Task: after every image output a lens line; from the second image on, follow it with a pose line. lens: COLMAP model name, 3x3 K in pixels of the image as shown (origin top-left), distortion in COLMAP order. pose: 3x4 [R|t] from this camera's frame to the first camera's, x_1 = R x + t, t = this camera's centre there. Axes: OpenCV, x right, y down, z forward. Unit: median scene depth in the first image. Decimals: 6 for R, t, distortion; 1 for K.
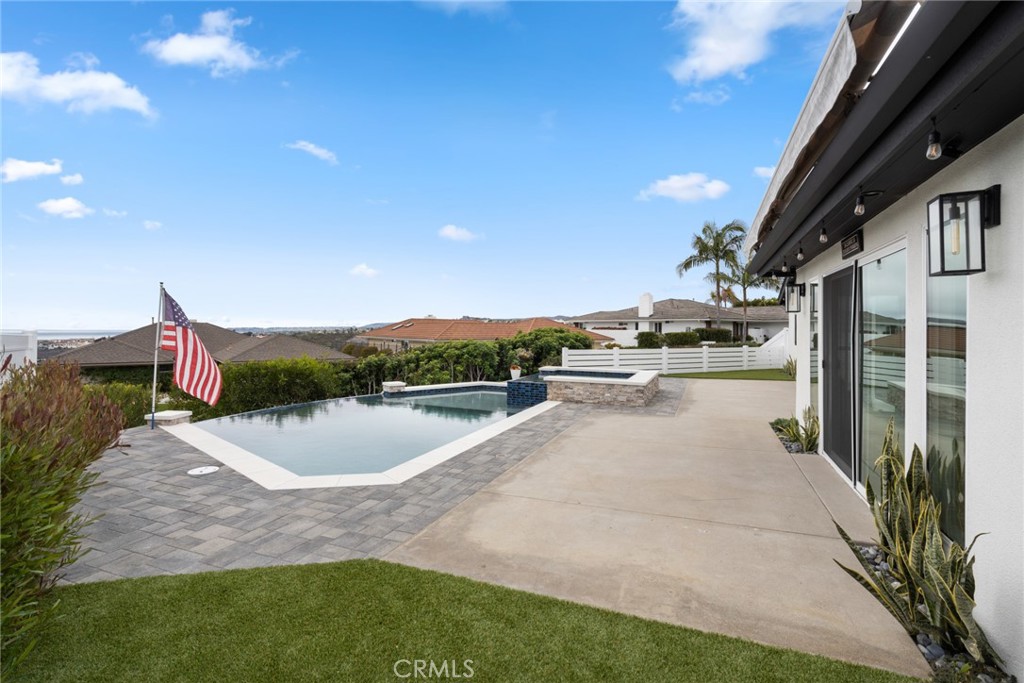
lens RADIAL K [[462.0, 0, 513.8], [0, 462.0, 334.5], [0, 0, 1]] dist [-0.003688, 0.000418]
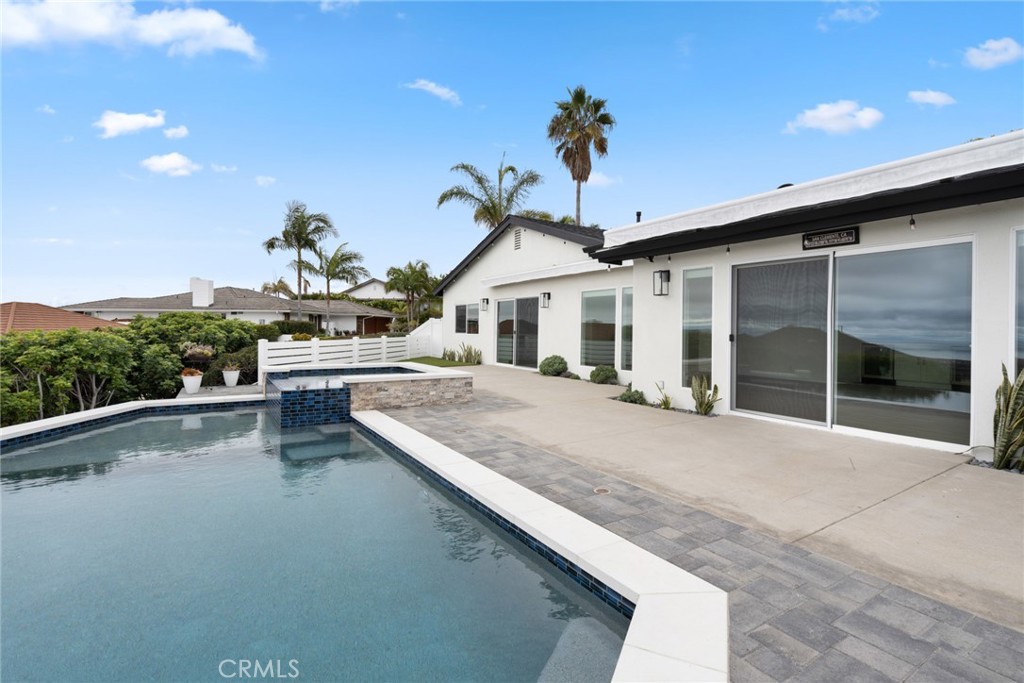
lens RADIAL K [[471.4, 0, 500.2], [0, 471.4, 329.1], [0, 0, 1]] dist [-0.007717, 0.000312]
pose [[0.595490, -0.003919, 0.803353, -0.334189], [0.005153, 0.999986, 0.001059, 0.019148], [-0.803346, 0.003509, 0.595502, 0.382632]]
